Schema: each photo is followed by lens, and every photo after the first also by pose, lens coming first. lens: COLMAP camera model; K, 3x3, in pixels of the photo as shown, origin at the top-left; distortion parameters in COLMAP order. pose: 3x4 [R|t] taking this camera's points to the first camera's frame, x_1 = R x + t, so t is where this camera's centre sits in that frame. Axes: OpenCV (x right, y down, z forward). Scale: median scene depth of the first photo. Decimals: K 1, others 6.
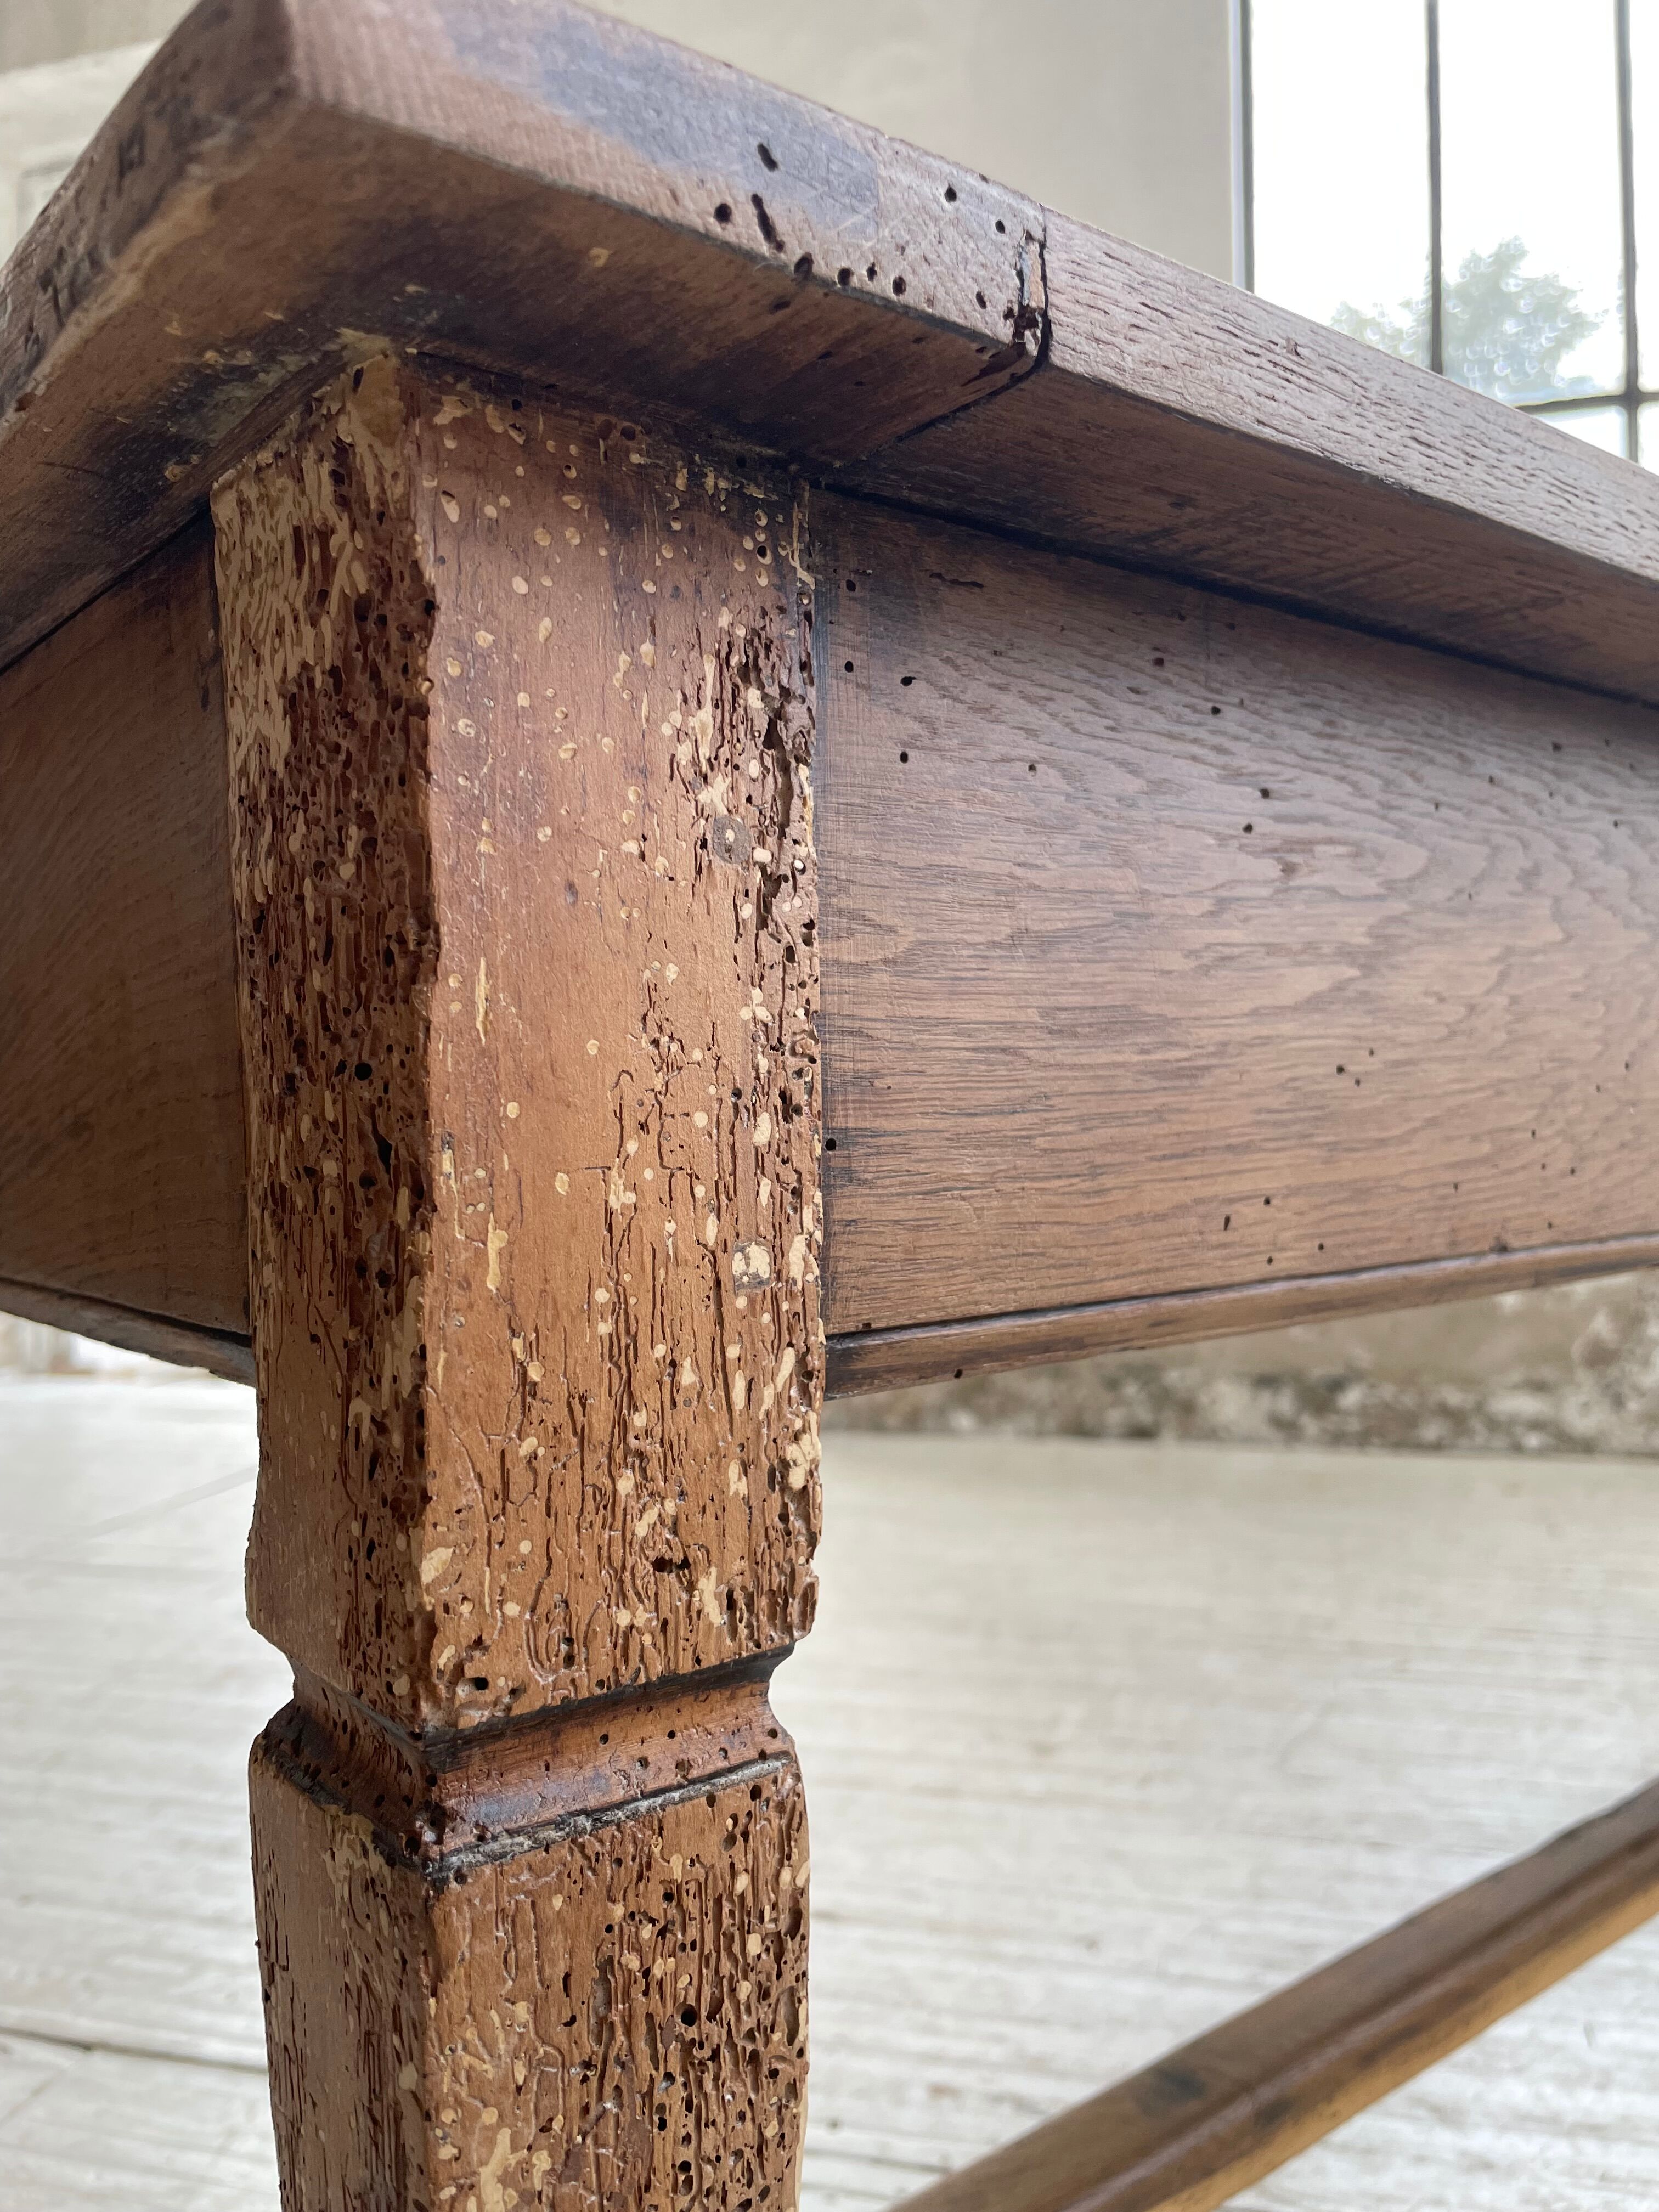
lens RADIAL K [[1682.9, 0, 829.9], [0, 1682.9, 1114.2], [0, 0, 1]] dist [0.081827, -0.114525]
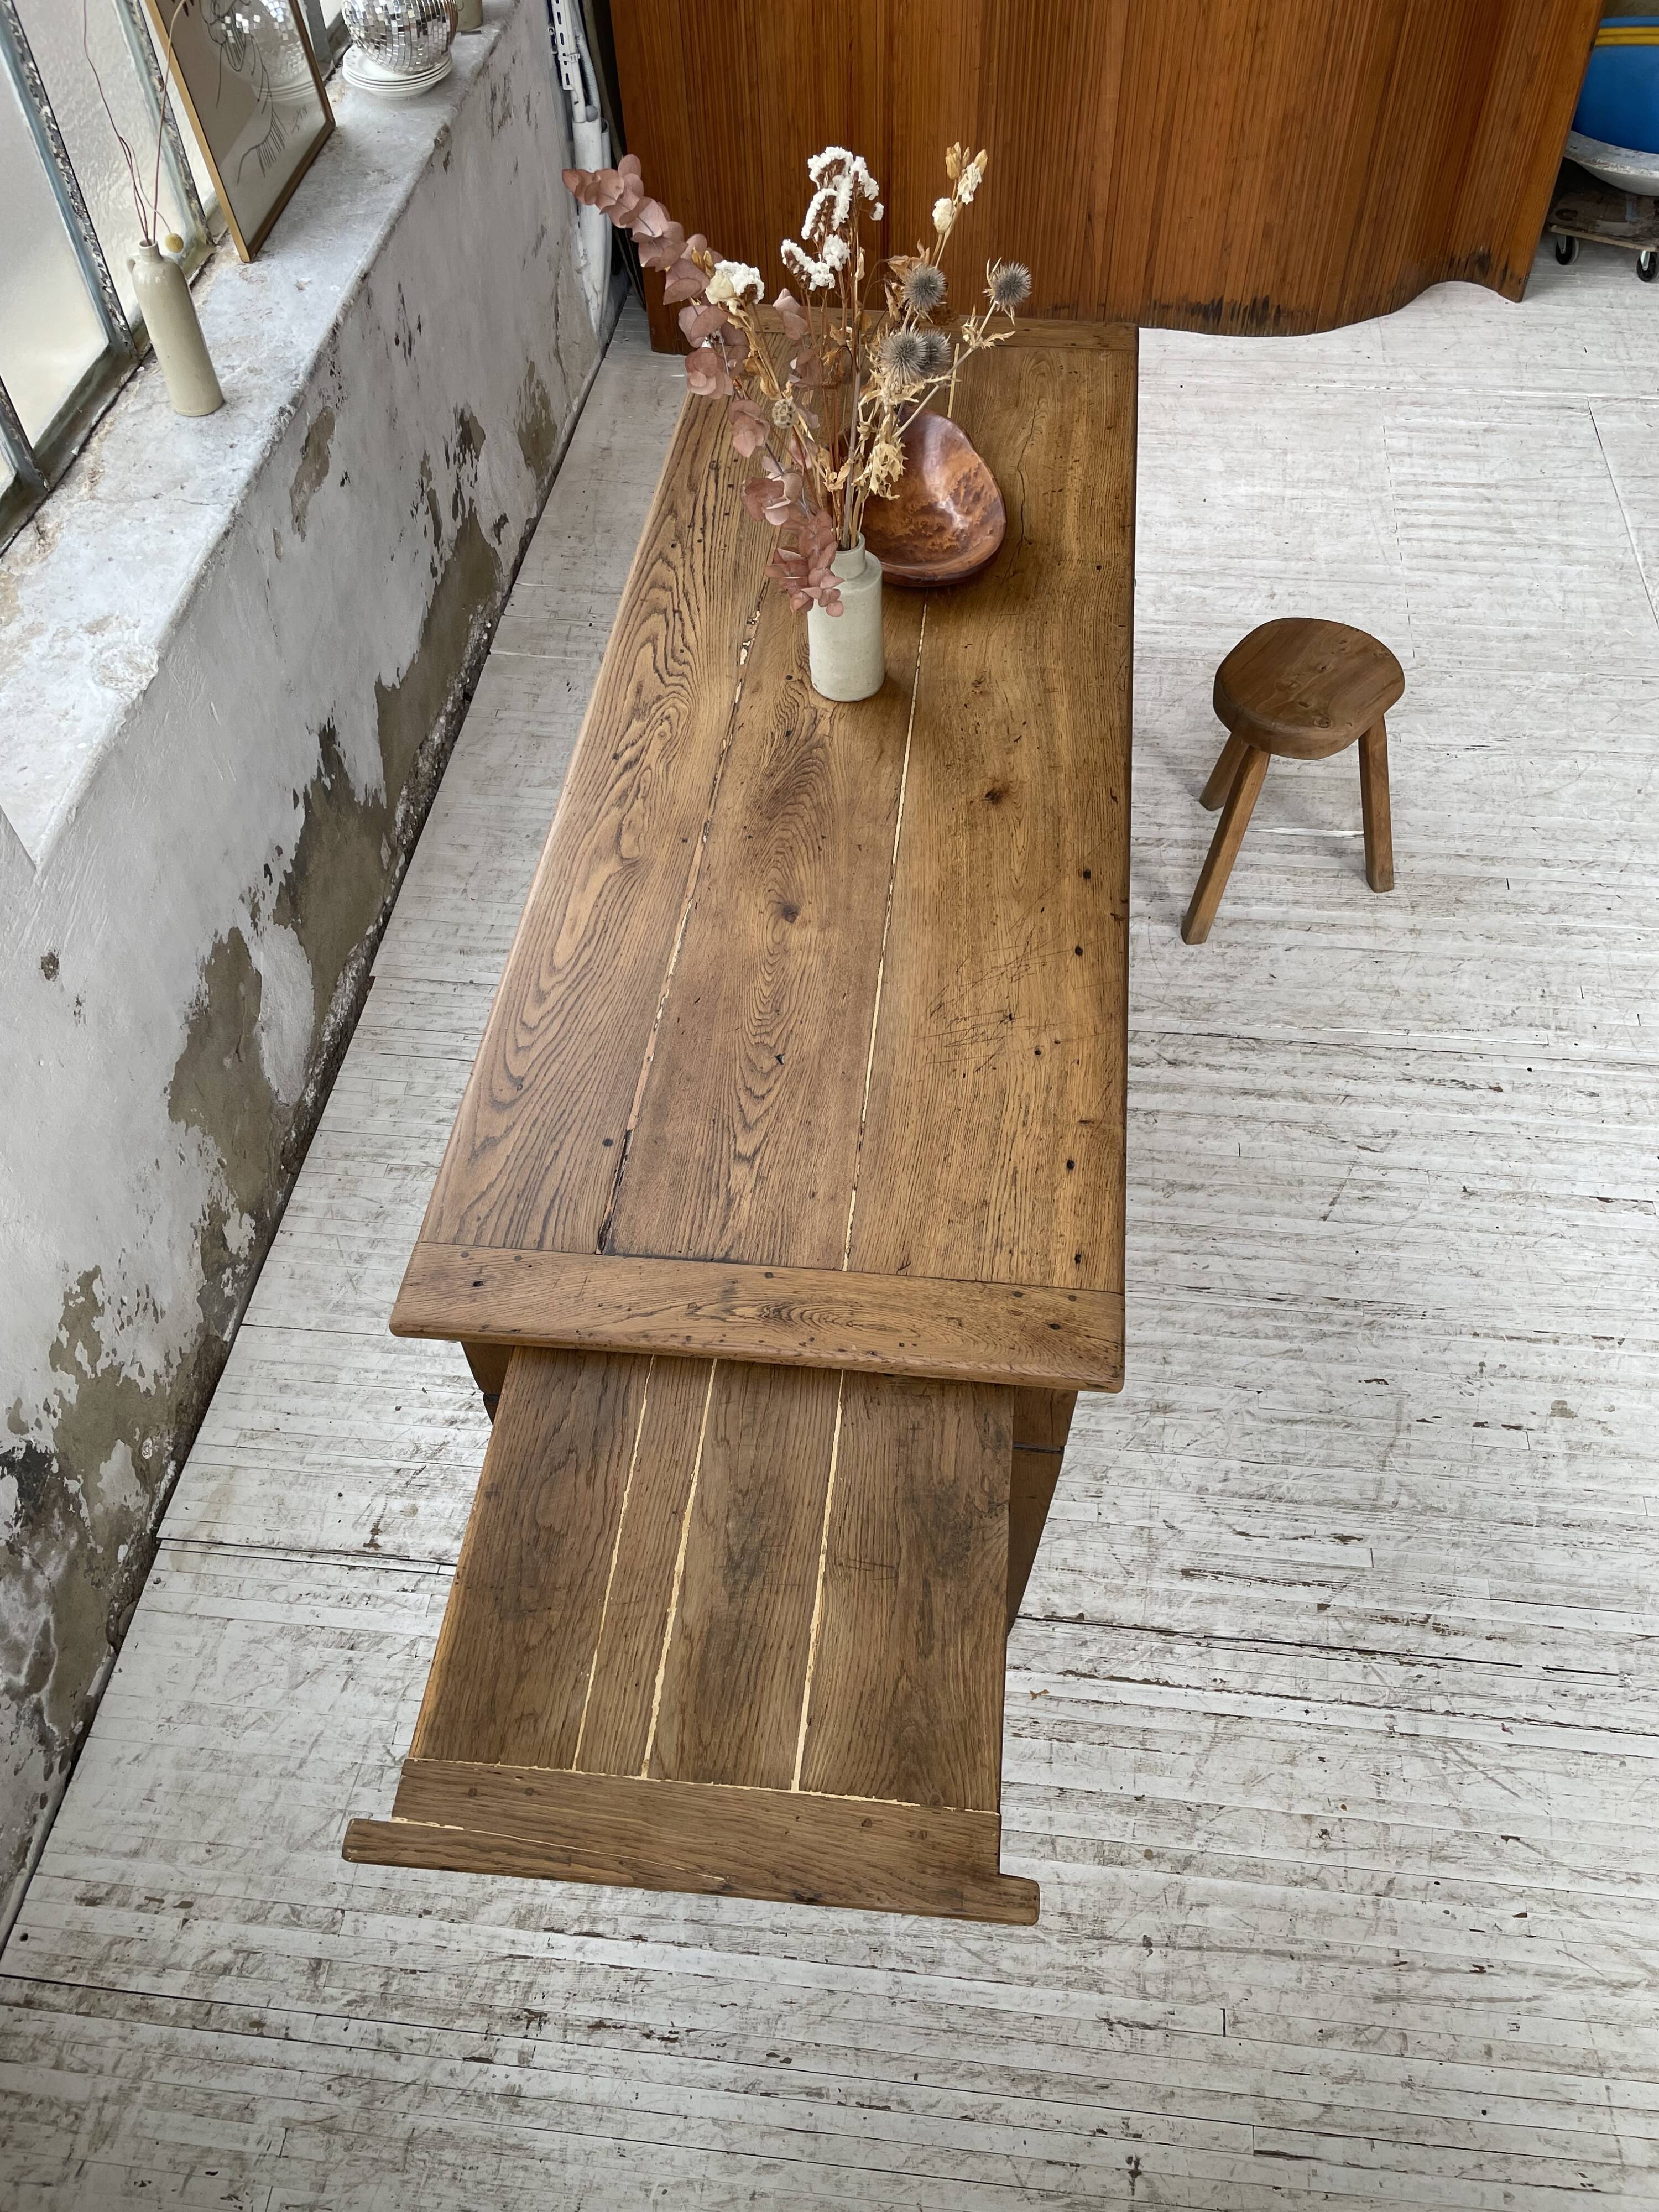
lens RADIAL K [[1682.9, 0, 850.1], [0, 1682.9, 1116.3], [0, 0, 1]] dist [0.081827, -0.114525]
pose [[-0.986426, 0.147539, -0.072083, 0.852507], [0.032013, 0.603347, 0.796836, -1.022692], [0.161055, 0.783712, -0.599880, 1.702311]]
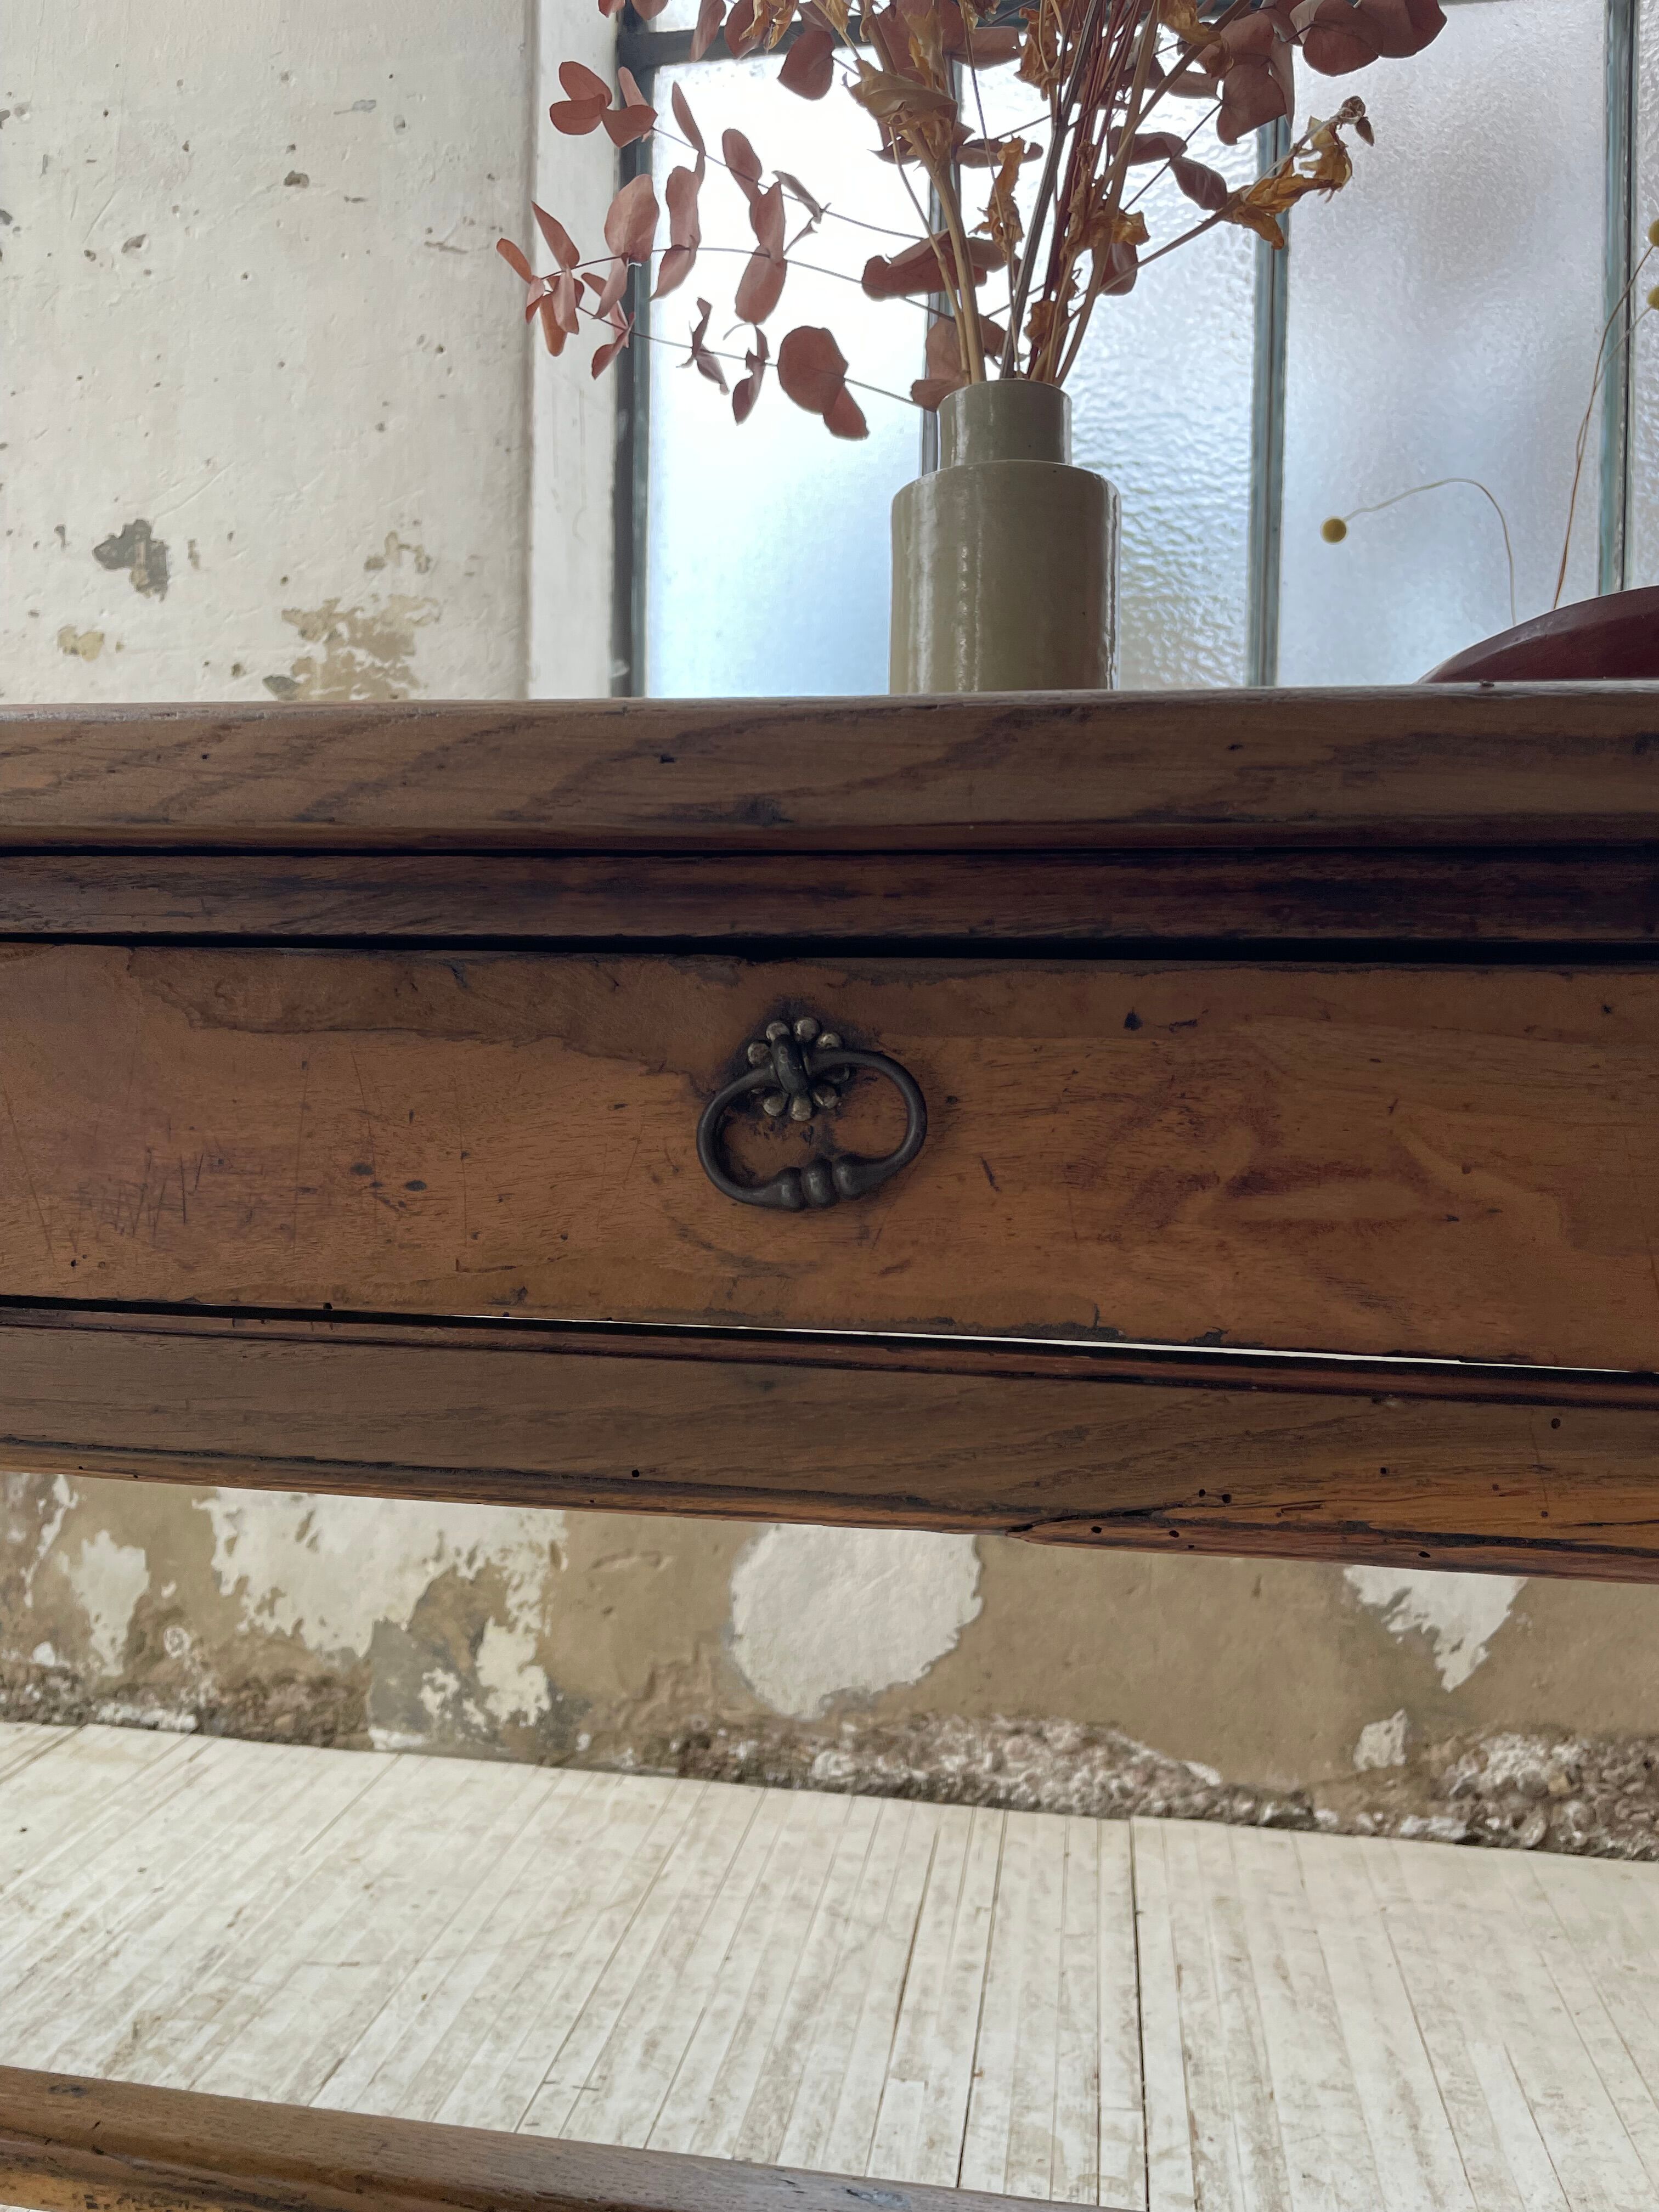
lens RADIAL K [[1682.9, 0, 806.9], [0, 1682.9, 1126.2], [0, 0, 1]] dist [0.081827, -0.114525]
pose [[-0.096471, -0.006467, 0.995315, 0.236114], [-0.003776, 0.999974, 0.006131, -0.027550], [-0.995329, -0.003167, -0.096493, 0.632327]]
